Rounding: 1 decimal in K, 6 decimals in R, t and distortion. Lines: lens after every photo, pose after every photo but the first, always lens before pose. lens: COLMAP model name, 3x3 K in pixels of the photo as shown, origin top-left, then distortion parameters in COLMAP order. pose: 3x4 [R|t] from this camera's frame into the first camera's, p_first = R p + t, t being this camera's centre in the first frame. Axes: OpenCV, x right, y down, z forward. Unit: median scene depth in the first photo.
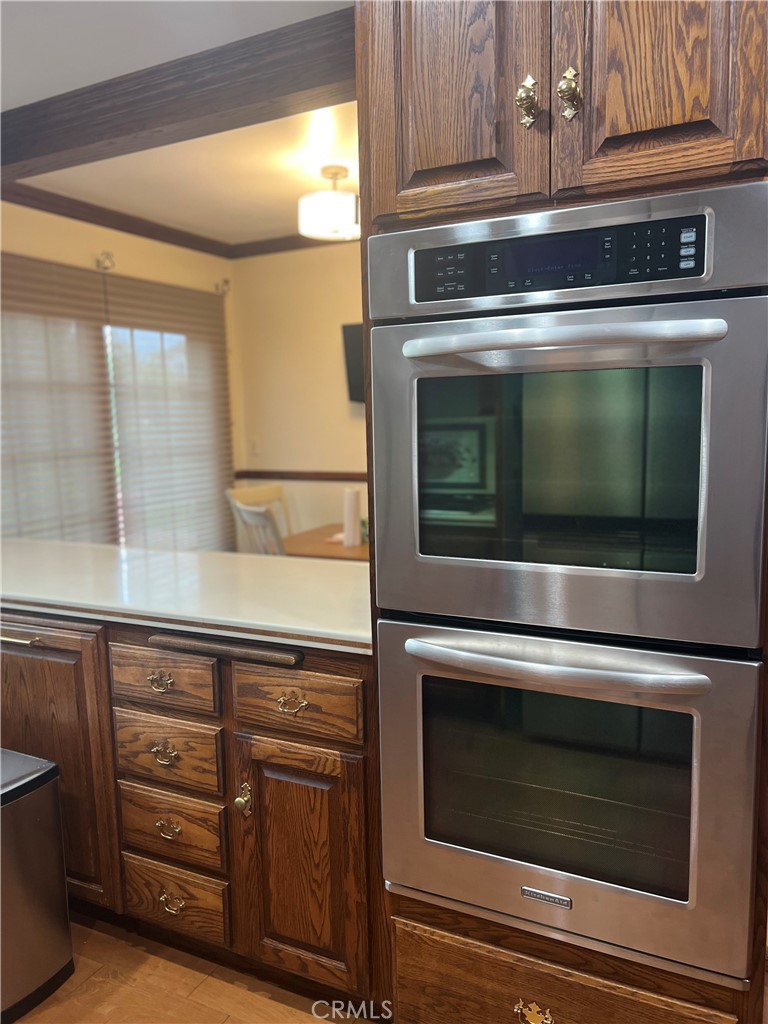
lens RADIAL K [[771.4, 0, 385.7], [0, 771.4, 507.7], [0, 0, 1]] dist [0.050382, -0.054702]
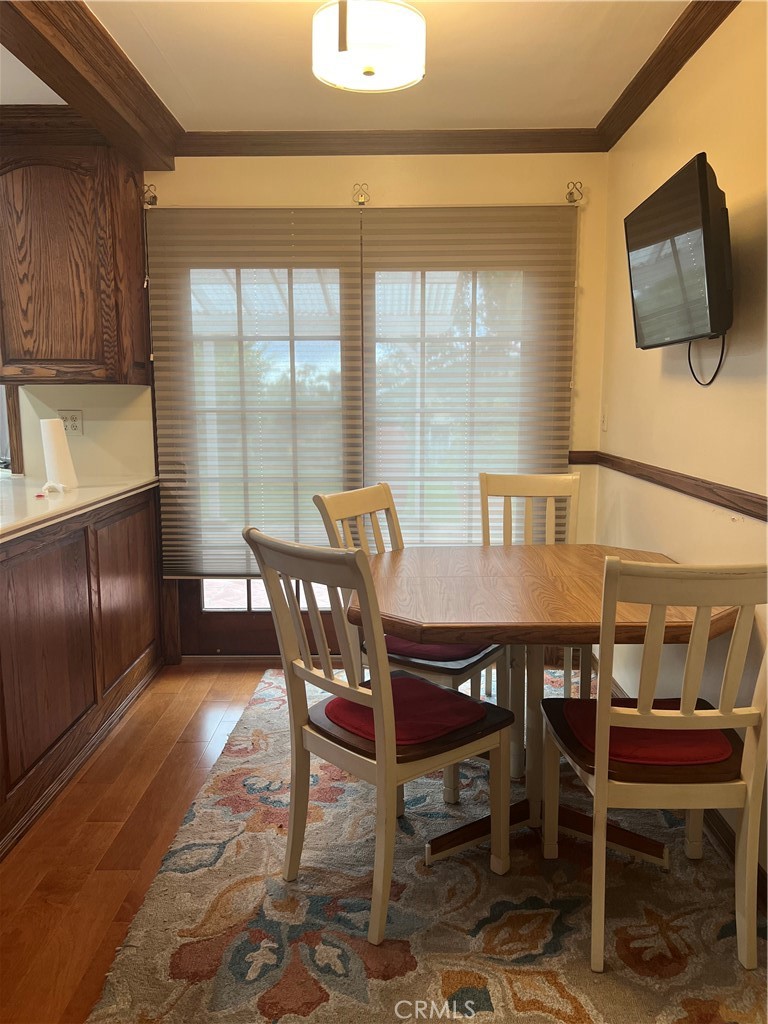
lens RADIAL K [[771.4, 0, 387.0], [0, 771.4, 514.5], [0, 0, 1]] dist [0.050382, -0.054702]
pose [[0.448326, 0.154399, -0.880434, 1.040694], [-0.112009, 0.986909, 0.116035, -0.146778], [0.886824, 0.046595, 0.459752, 1.398583]]
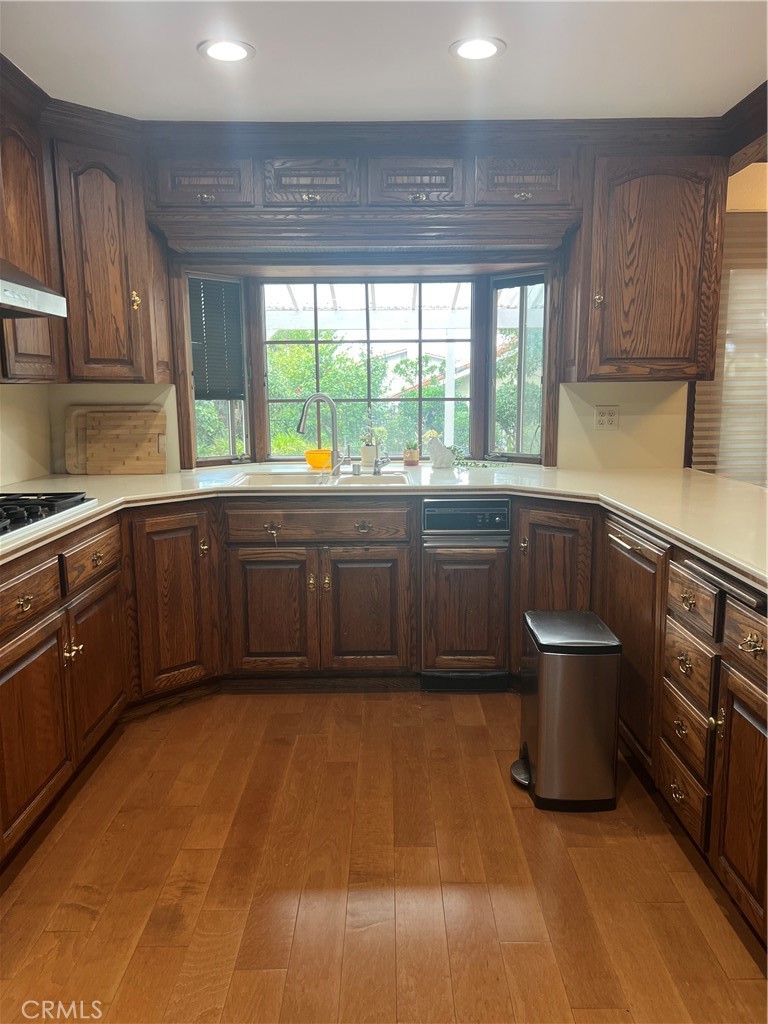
lens RADIAL K [[771.4, 0, 385.0], [0, 771.4, 505.2], [0, 0, 1]] dist [0.050382, -0.054702]
pose [[0.450479, 0.151245, -0.879883, 0.483020], [-0.105645, 0.987652, 0.115682, 0.000858], [0.886514, 0.040843, 0.460895, 0.072067]]
